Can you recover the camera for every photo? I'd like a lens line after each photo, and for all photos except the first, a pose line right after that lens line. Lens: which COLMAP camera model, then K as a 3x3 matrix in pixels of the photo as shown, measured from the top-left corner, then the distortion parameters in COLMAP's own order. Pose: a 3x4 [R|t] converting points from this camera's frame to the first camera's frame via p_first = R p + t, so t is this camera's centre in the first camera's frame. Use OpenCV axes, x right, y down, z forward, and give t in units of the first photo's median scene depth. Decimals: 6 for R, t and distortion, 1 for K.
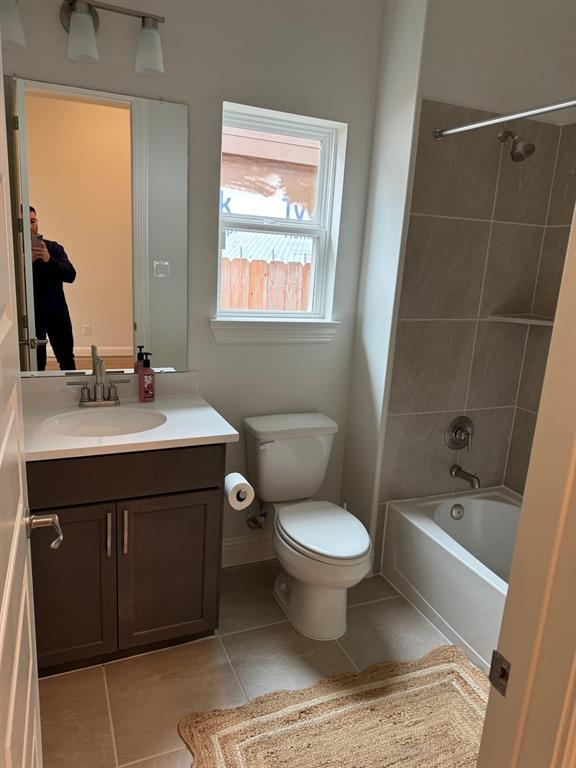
lens RADIAL K [[531.9, 0, 288.0], [0, 531.9, 384.0], [0, 0, 1]] dist [0.060899, -0.073369]
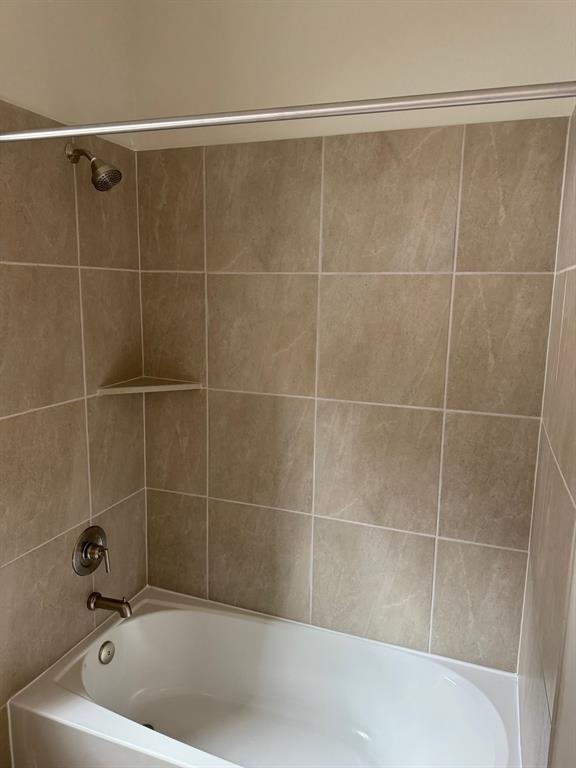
lens RADIAL K [[553.0, 0, 288.0], [0, 553.0, 384.0], [0, 0, 1]] dist [0.001251, 0.002683]
pose [[0.699065, -0.164377, 0.695908, 0.022560], [0.195221, 0.980120, 0.035403, -0.108328], [-0.687893, 0.111108, 0.717258, 0.256653]]
